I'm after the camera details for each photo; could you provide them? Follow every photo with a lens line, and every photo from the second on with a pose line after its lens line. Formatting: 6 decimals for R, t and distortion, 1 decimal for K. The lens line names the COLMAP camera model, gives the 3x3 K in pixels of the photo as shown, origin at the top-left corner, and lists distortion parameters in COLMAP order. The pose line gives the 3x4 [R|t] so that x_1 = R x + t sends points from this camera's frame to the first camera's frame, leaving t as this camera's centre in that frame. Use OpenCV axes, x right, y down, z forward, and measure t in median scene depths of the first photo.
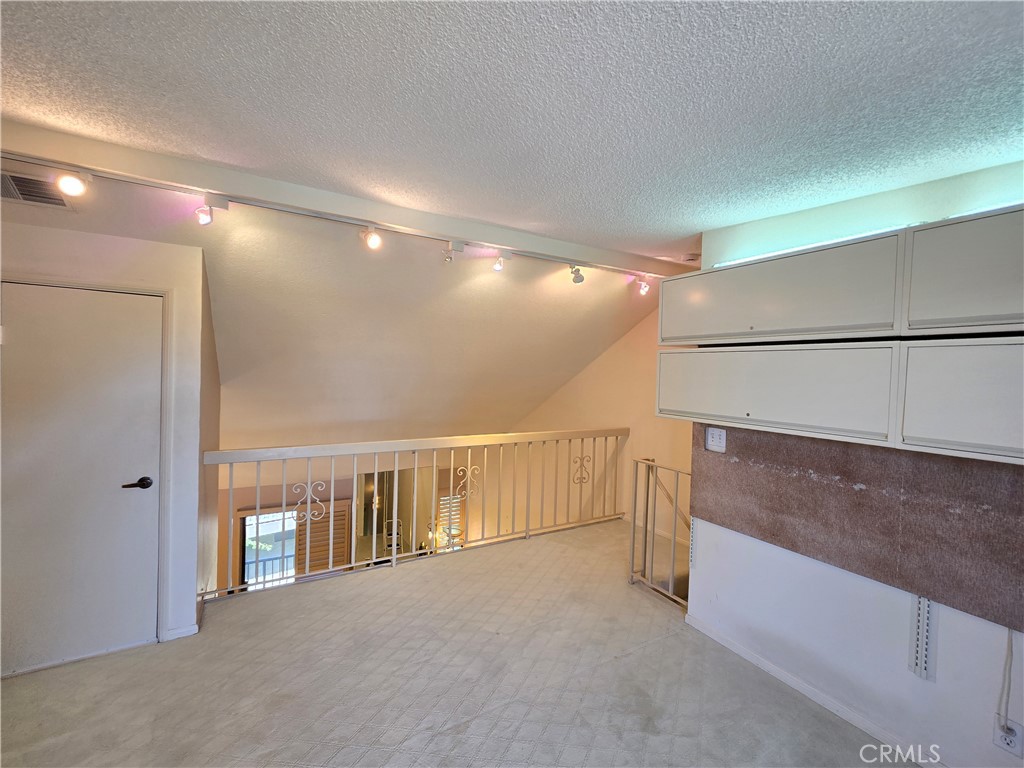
lens RADIAL K [[416.2, 0, 512.0], [0, 416.2, 384.0], [0, 0, 1]] dist [0.001344, 0.000423]
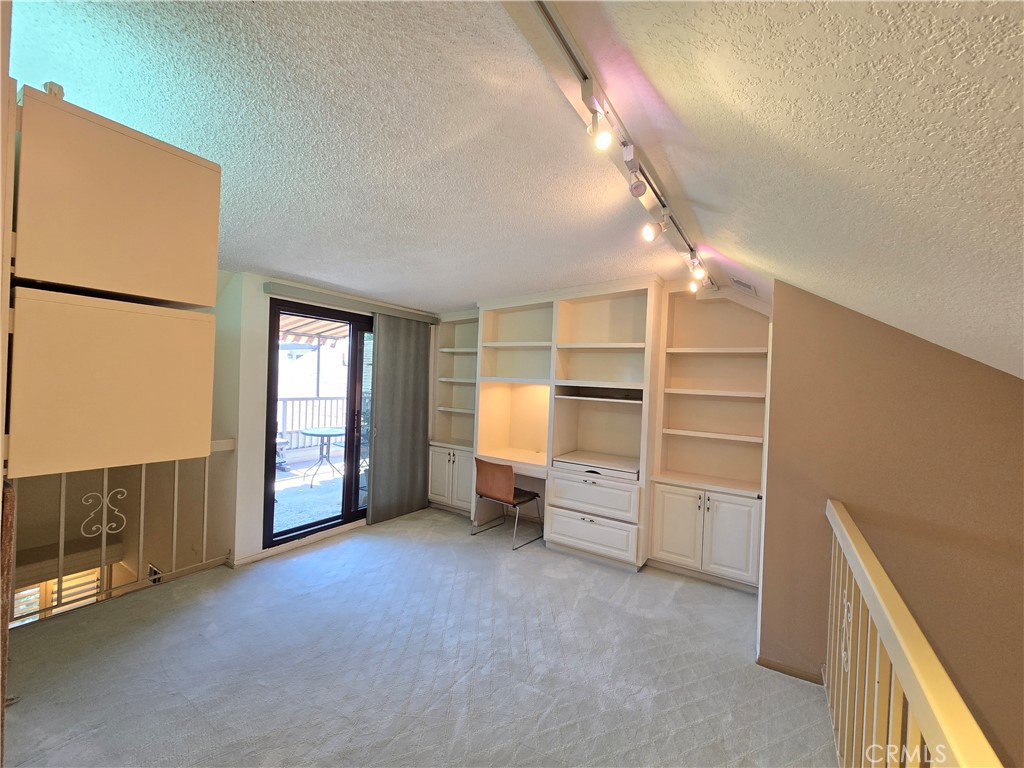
lens RADIAL K [[416.2, 0, 512.0], [0, 416.2, 384.0], [0, 0, 1]] dist [0.001344, 0.000423]
pose [[-0.890923, -0.058754, -0.450337, 0.281450], [-0.079643, 0.996442, 0.027559, -0.053864], [0.447116, 0.060419, -0.892433, 1.787179]]
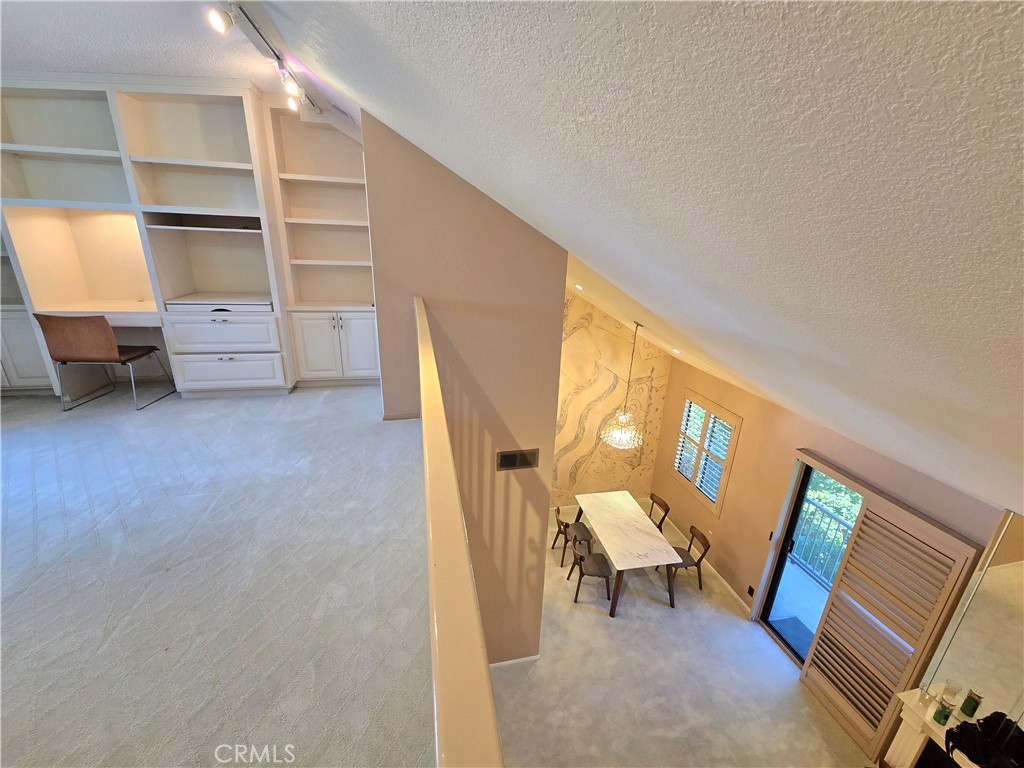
lens RADIAL K [[416.2, 0, 512.0], [0, 416.2, 384.0], [0, 0, 1]] dist [0.001344, 0.000423]
pose [[-0.307854, 0.269770, -0.912387, 0.415806], [-0.074990, 0.949097, 0.305928, 0.015434], [0.948474, 0.162601, -0.271954, 2.011051]]
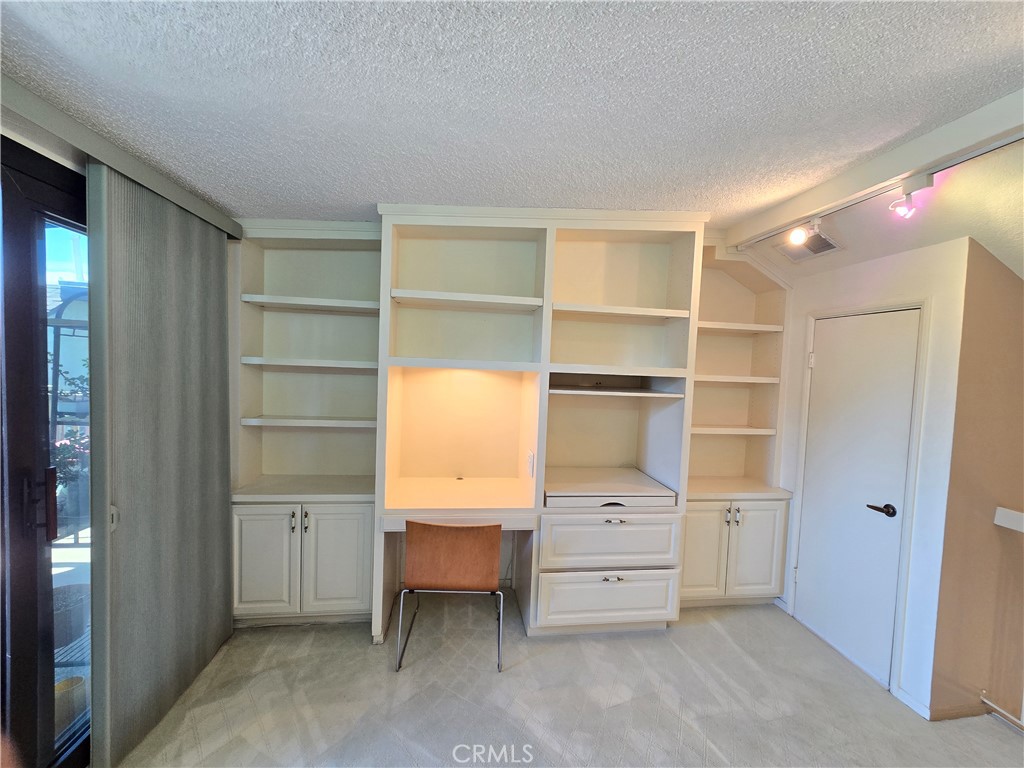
lens RADIAL K [[416.2, 0, 512.0], [0, 416.2, 384.0], [0, 0, 1]] dist [0.001344, 0.000423]
pose [[-0.390928, 0.002110, -0.920419, 0.330617], [-0.077252, 0.996394, 0.035095, -0.014568], [0.917174, 0.084823, -0.389355, 0.592106]]
